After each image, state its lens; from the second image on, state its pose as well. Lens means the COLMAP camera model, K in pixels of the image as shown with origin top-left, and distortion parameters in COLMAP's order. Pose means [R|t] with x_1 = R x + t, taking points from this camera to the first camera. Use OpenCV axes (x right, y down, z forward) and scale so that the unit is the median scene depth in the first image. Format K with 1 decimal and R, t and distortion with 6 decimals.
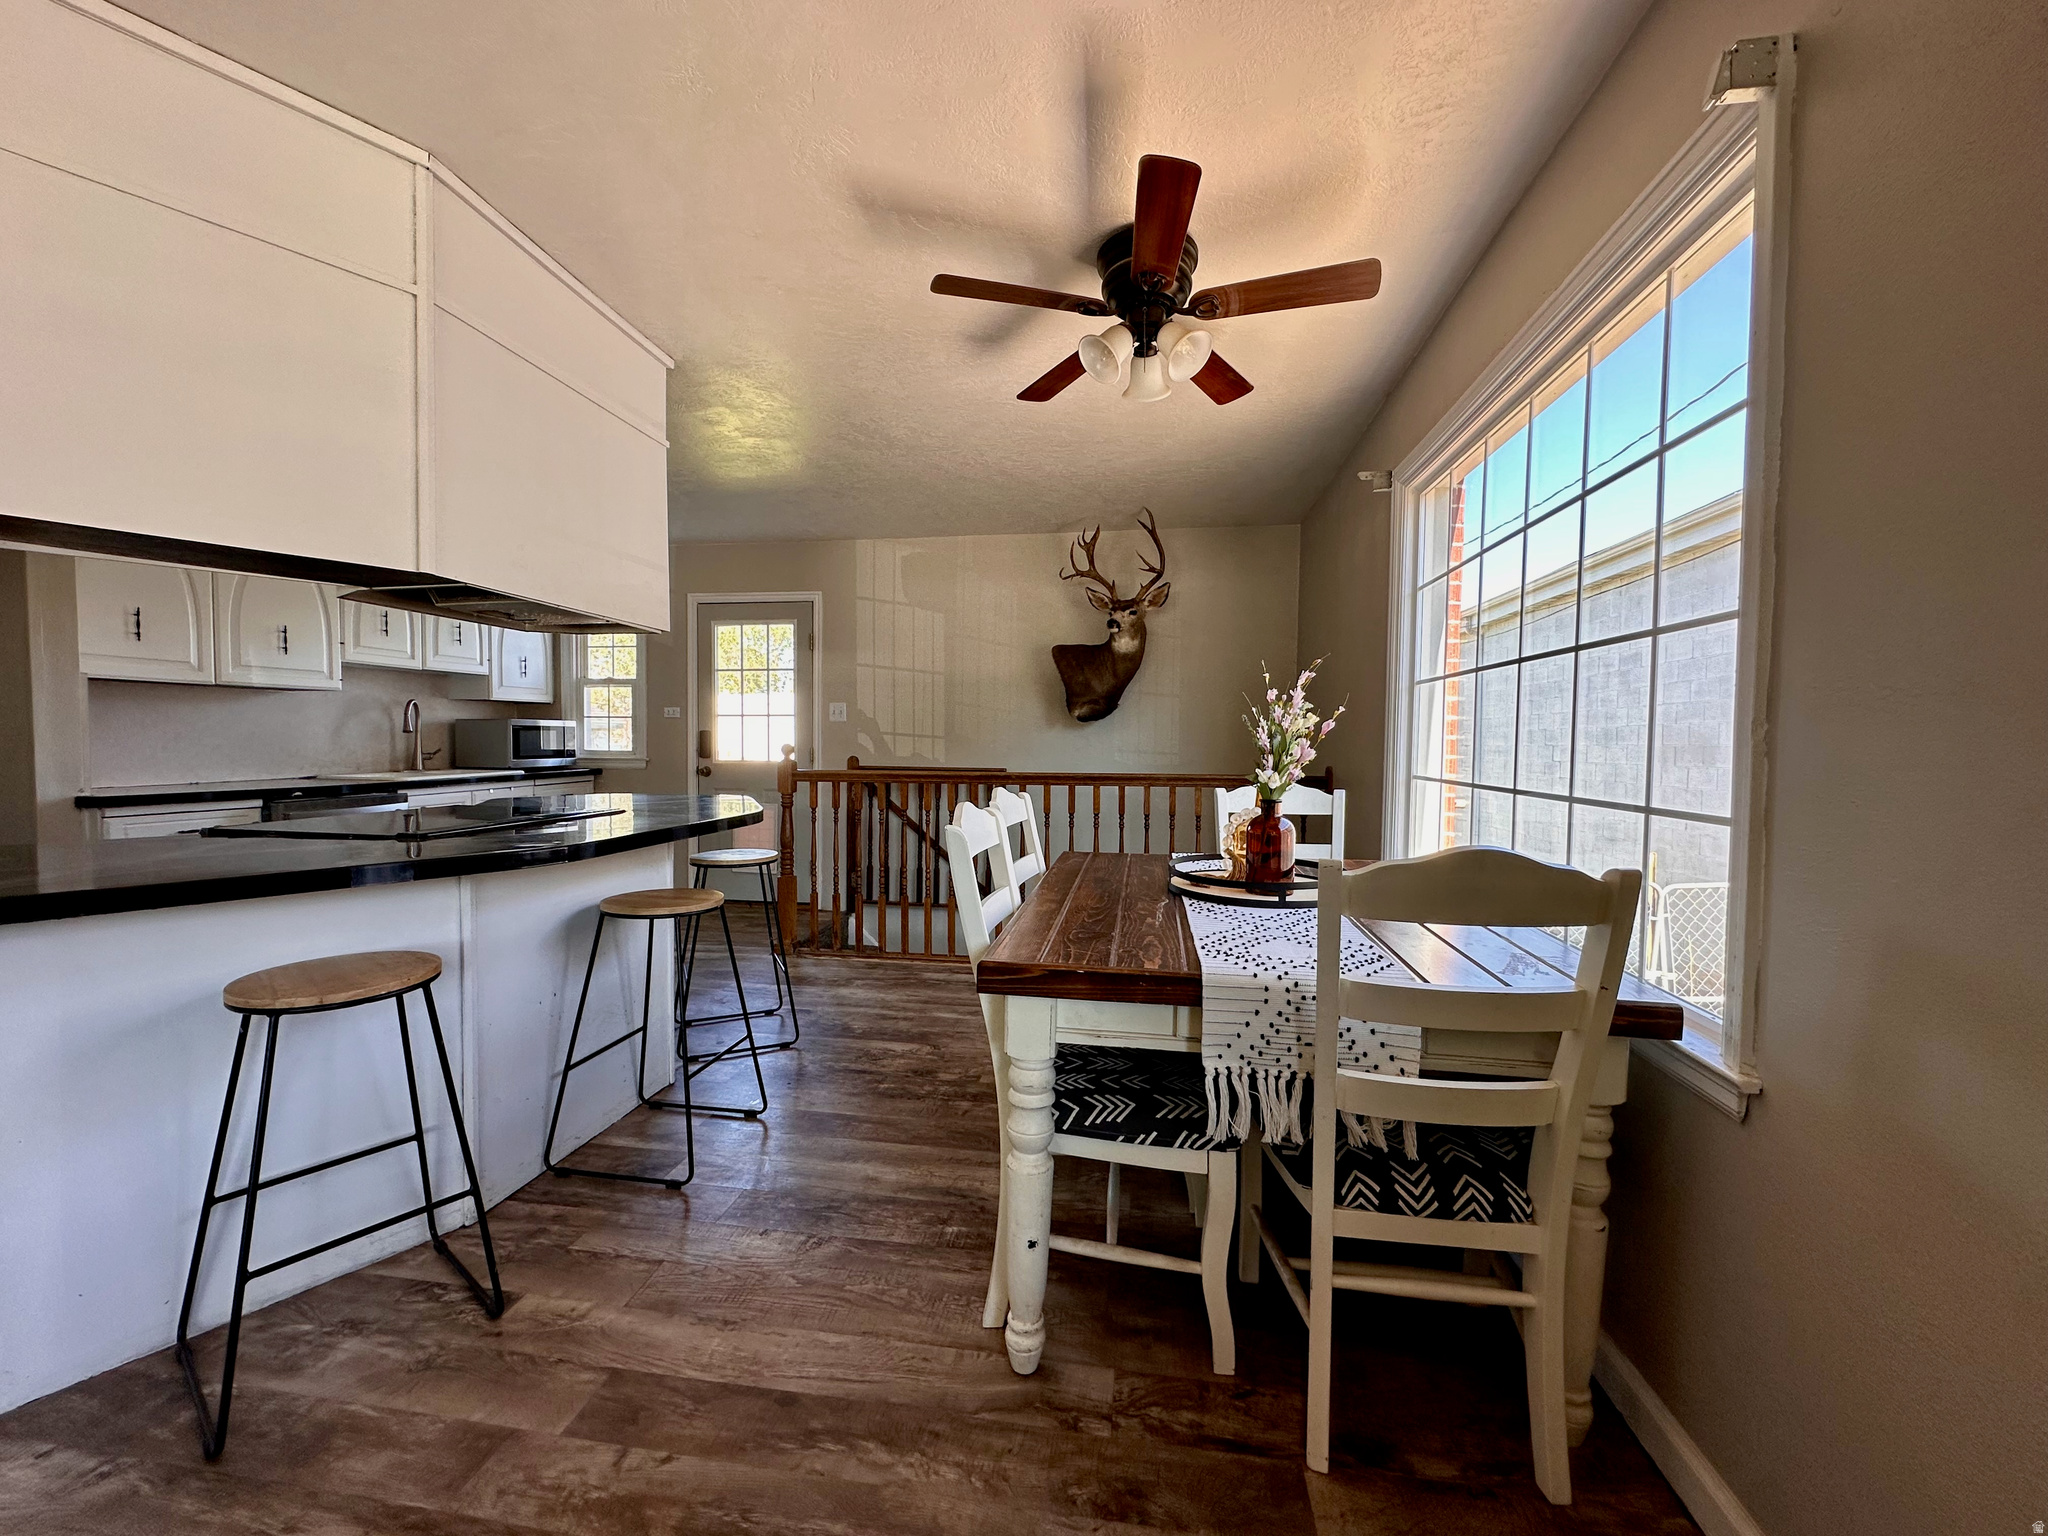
lens RADIAL K [[820.7, 0, 1026.5], [0, 820.7, 773.5], [0, 0, 1]] dist [-0.003711, 0.000833]
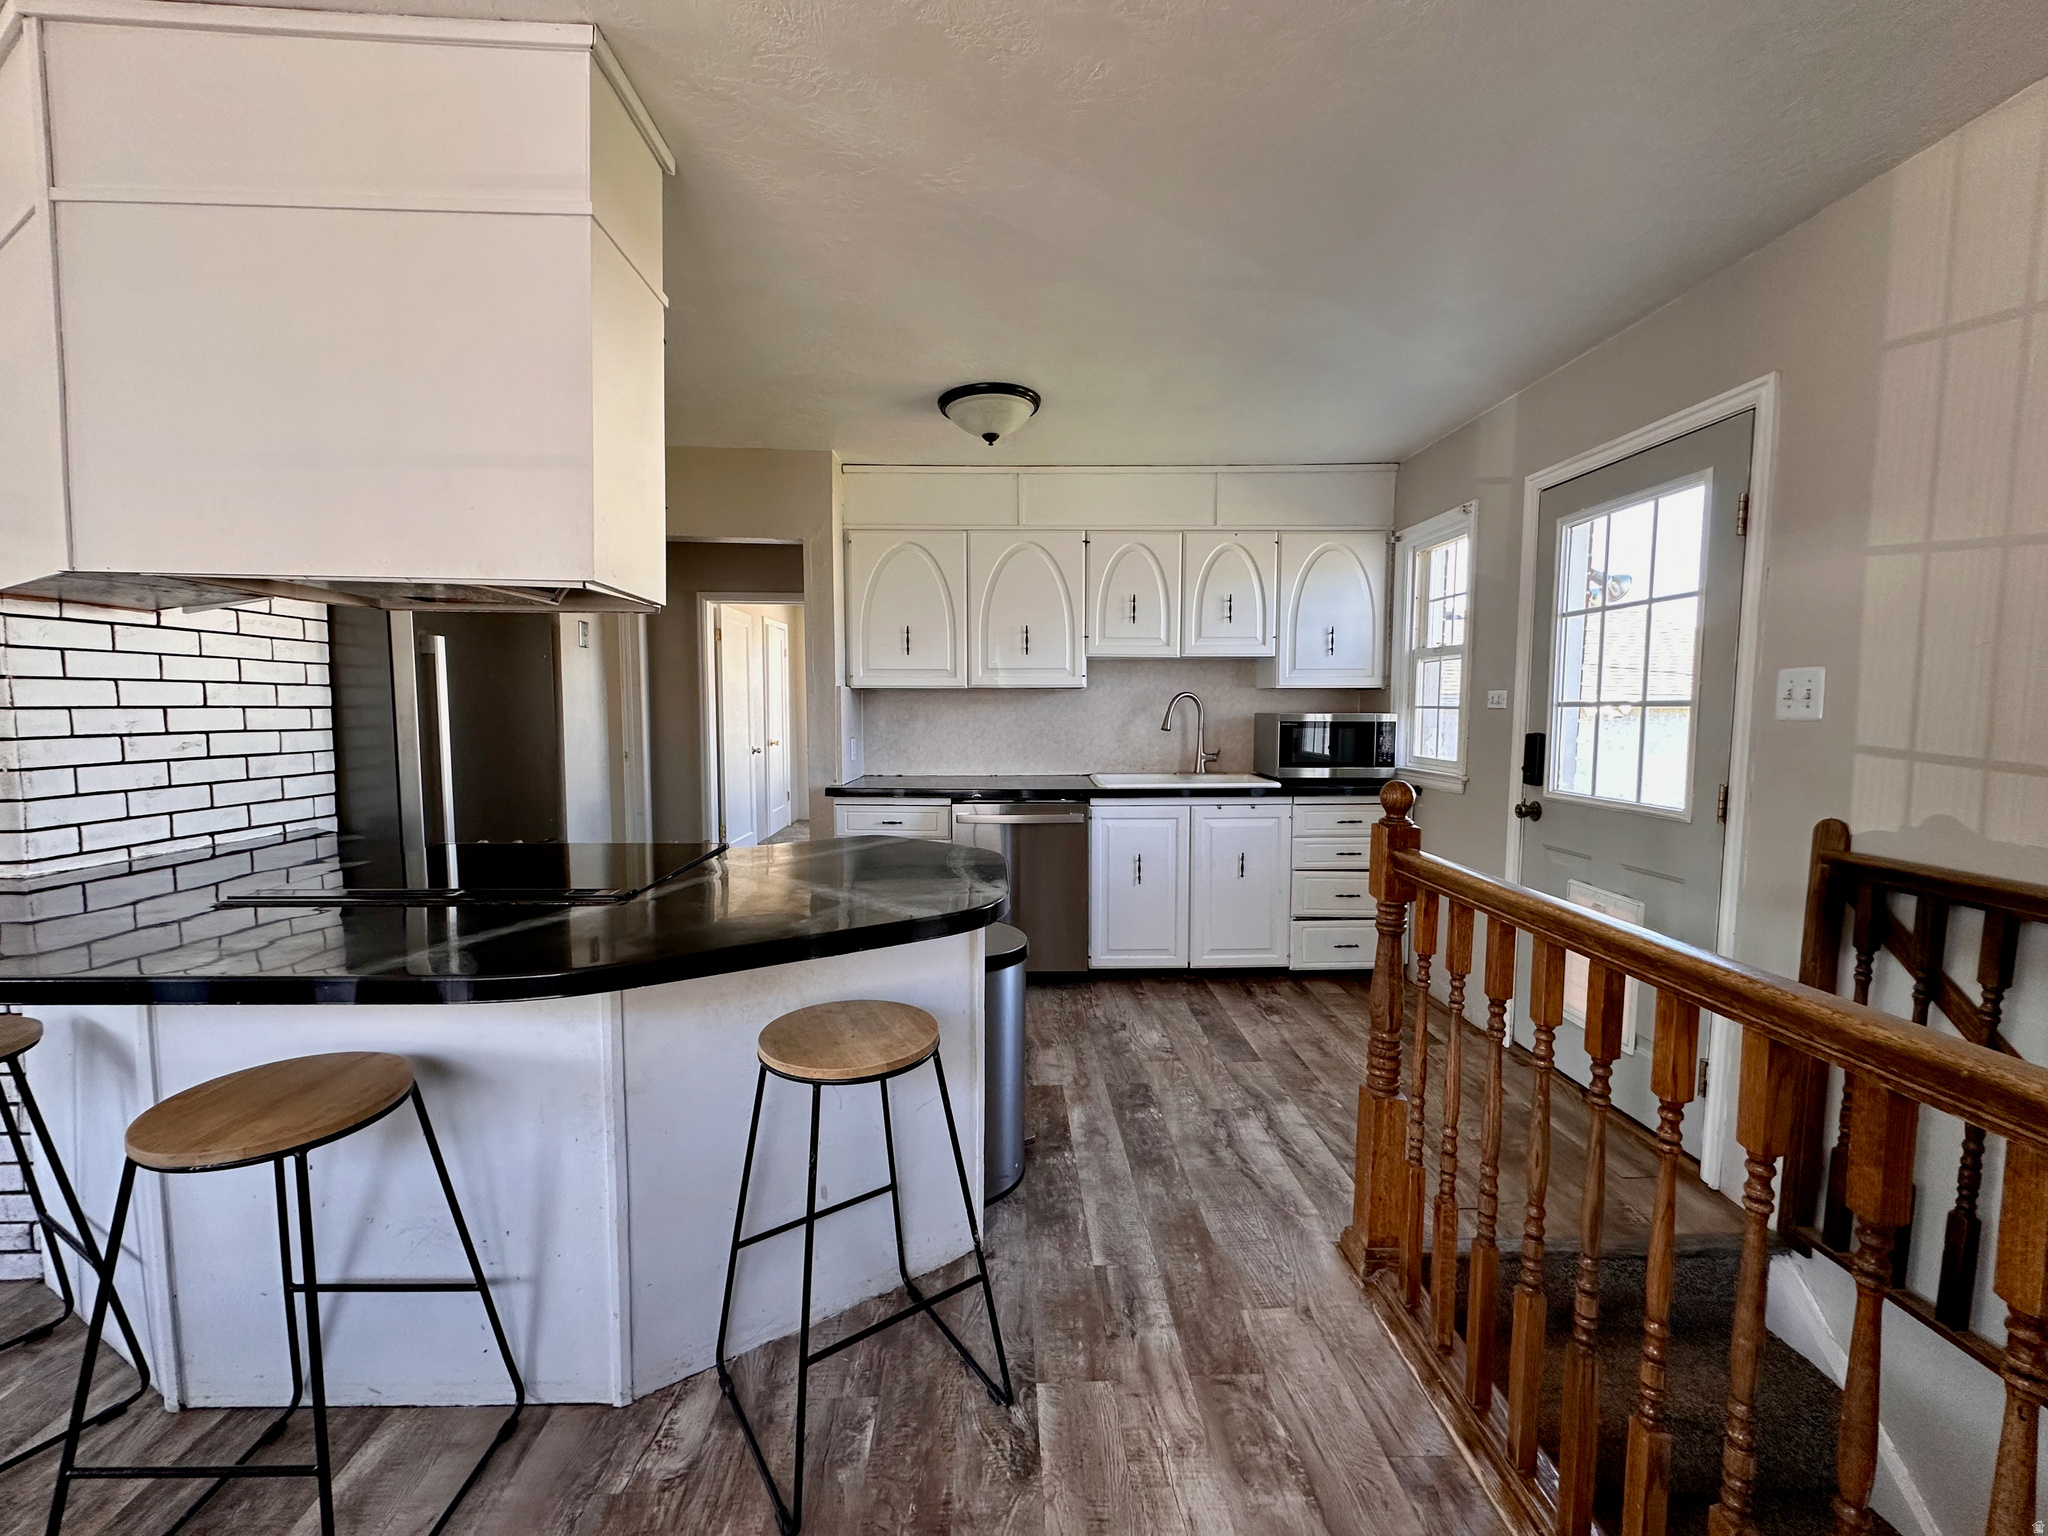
lens RADIAL K [[820.7, 0, 1020.9], [0, 820.7, 766.0], [0, 0, 1]] dist [-0.003711, 0.000833]
pose [[0.180522, 0.066931, -0.981291, 0.077856], [-0.043063, 0.997263, 0.060099, -0.059193], [0.982628, 0.031409, 0.182910, 0.701450]]
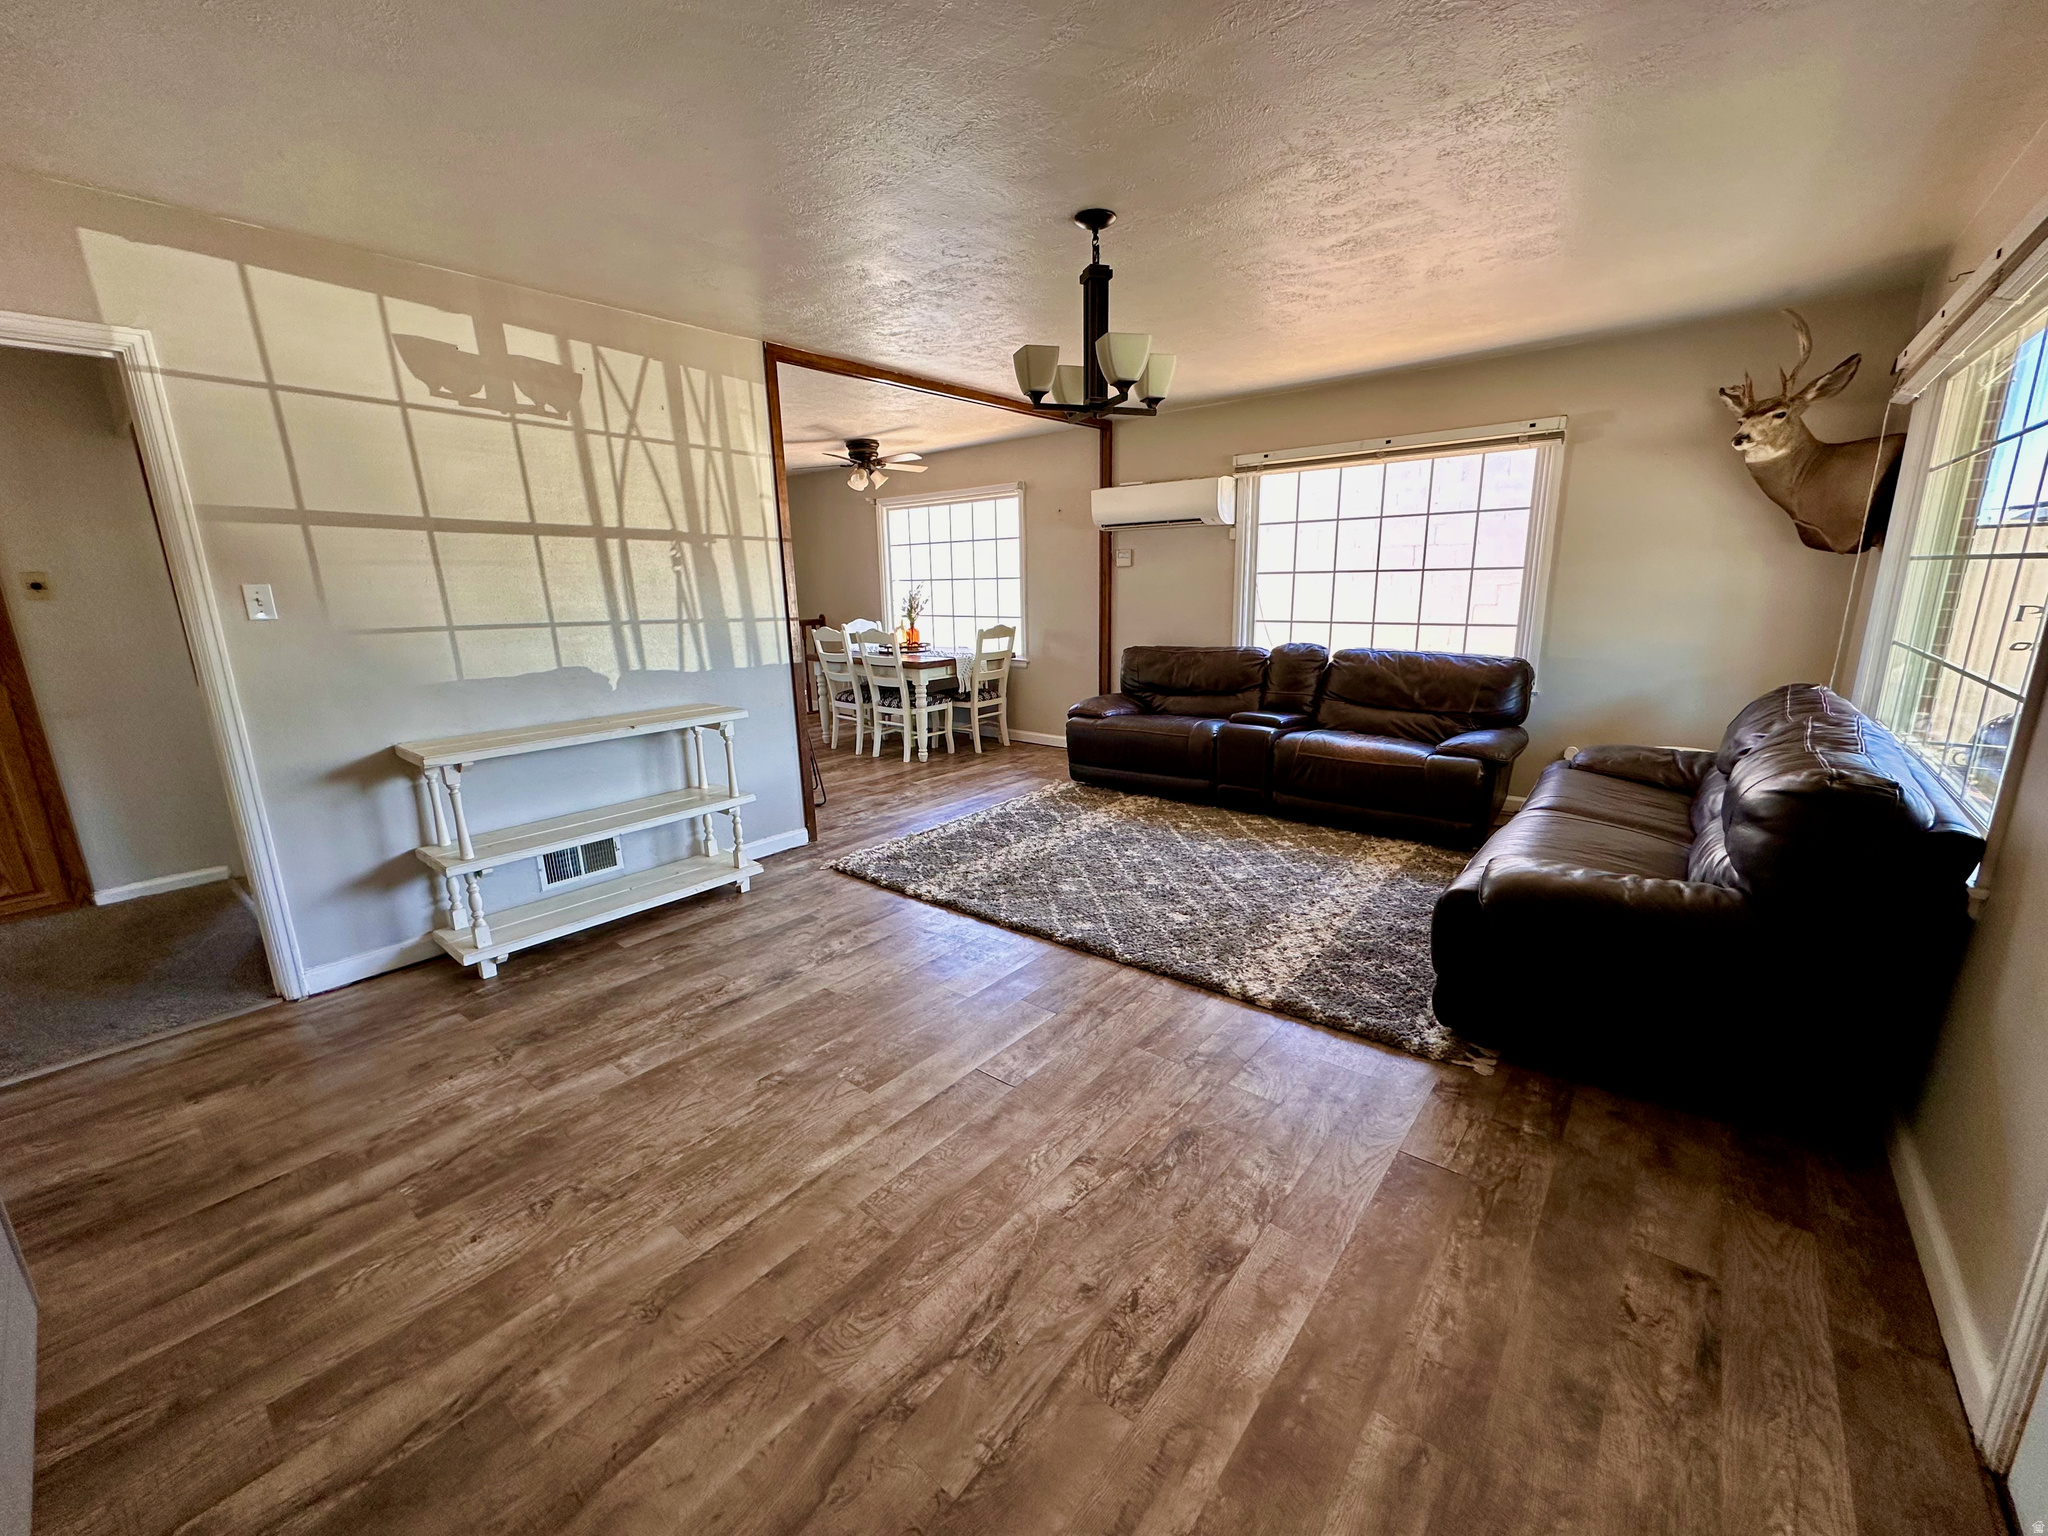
lens RADIAL K [[820.7, 0, 1022.5], [0, 820.7, 776.0], [0, 0, 1]] dist [-0.003711, 0.000833]
pose [[0.509047, -0.220677, 0.831969, -1.076679], [0.062734, 0.973517, 0.219838, -0.030839], [-0.858450, -0.059715, 0.509410, -0.519214]]
